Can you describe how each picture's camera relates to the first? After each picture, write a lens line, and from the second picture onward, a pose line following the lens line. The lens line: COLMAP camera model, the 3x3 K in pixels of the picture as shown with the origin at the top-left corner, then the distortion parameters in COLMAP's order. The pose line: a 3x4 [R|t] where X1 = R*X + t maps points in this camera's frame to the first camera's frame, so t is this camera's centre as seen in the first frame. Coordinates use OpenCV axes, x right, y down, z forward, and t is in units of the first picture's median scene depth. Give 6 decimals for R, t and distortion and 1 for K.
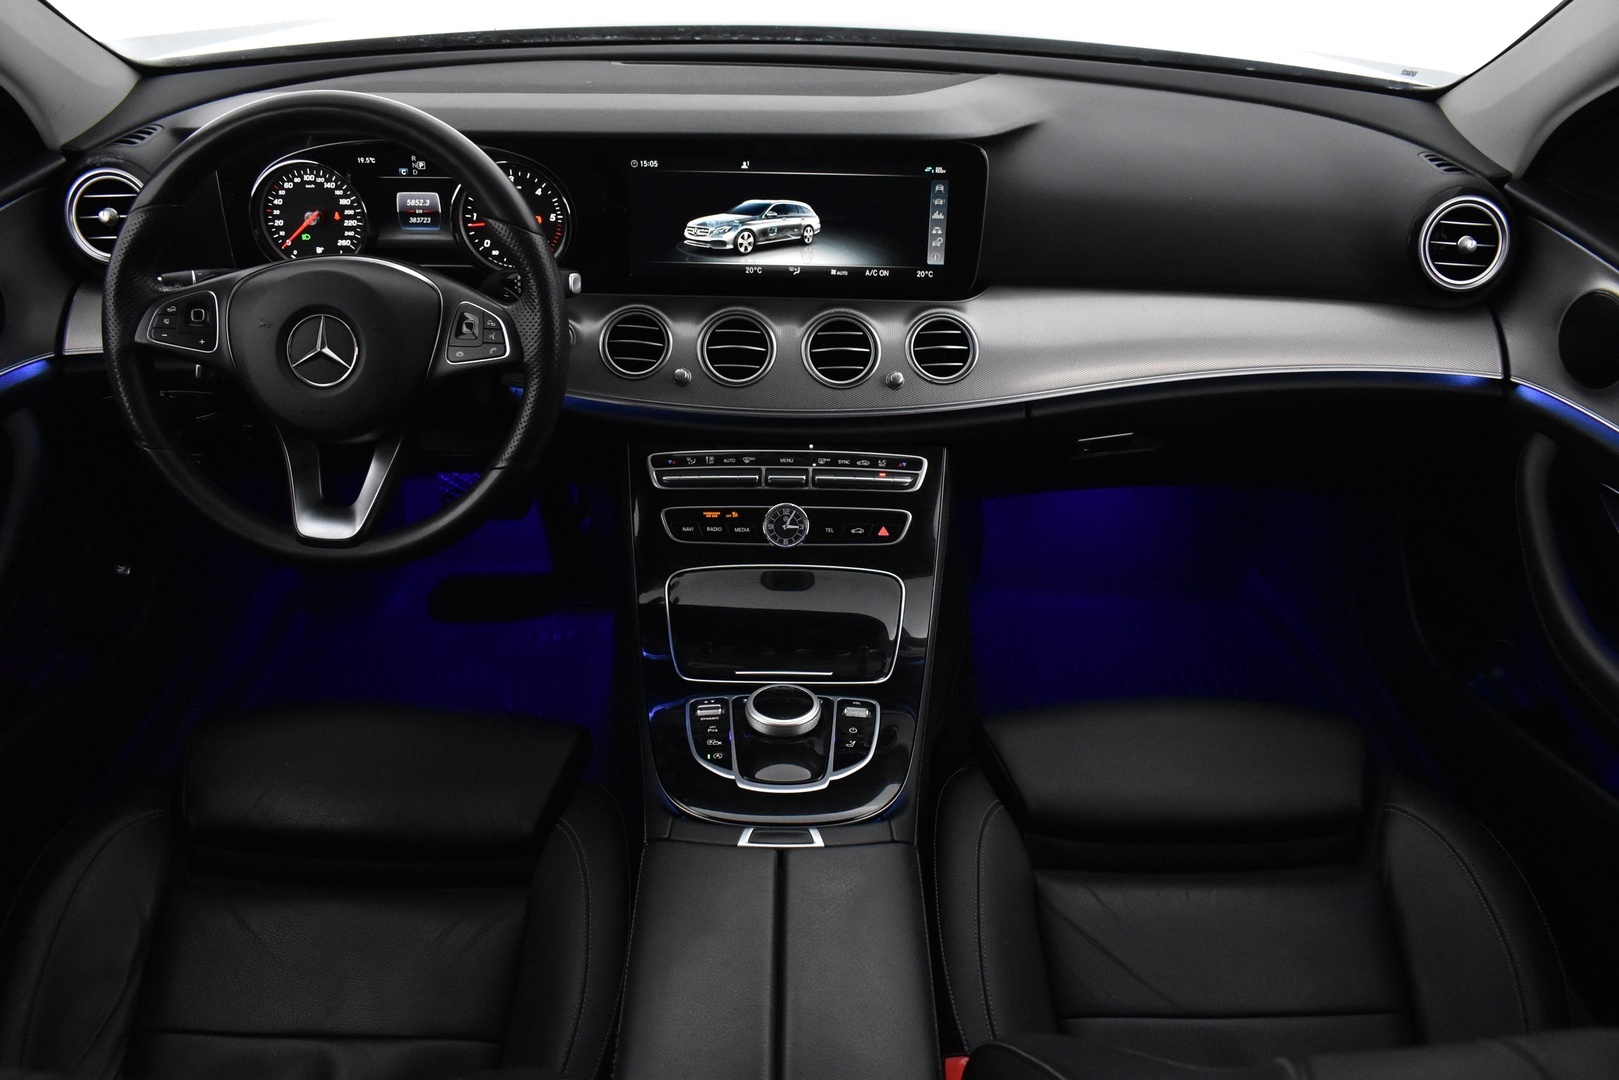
lens RADIAL K [[1274.0, 0, 805.8], [0, 1274.0, 543.7], [0, 0, 1]] dist [-0.080776, 0.003836]
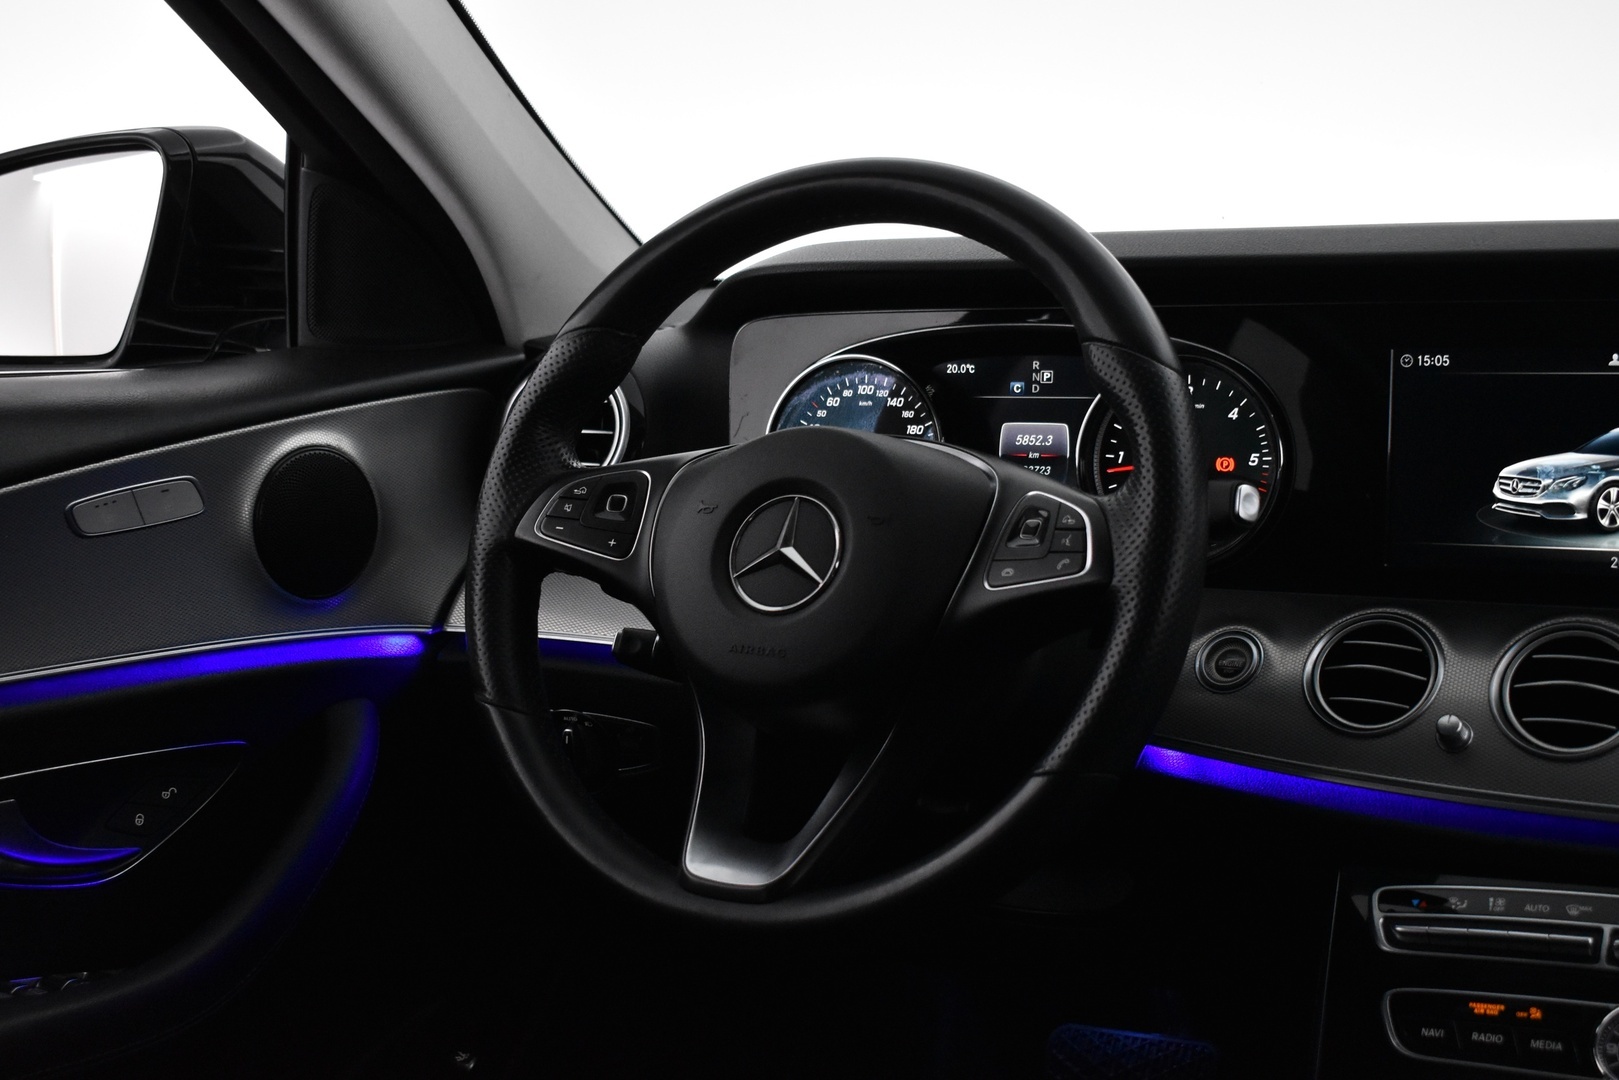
lens RADIAL K [[2338.8, 0, 811.3], [0, 2338.8, 537.5], [0, 0, 1]] dist [-0.030300, 0.000000]
pose [[0.882568, 0.014688, -0.469955, 0.111742], [-0.216551, 0.899890, -0.378555, 0.204712], [0.417347, 0.435869, 0.797395, 0.115393]]
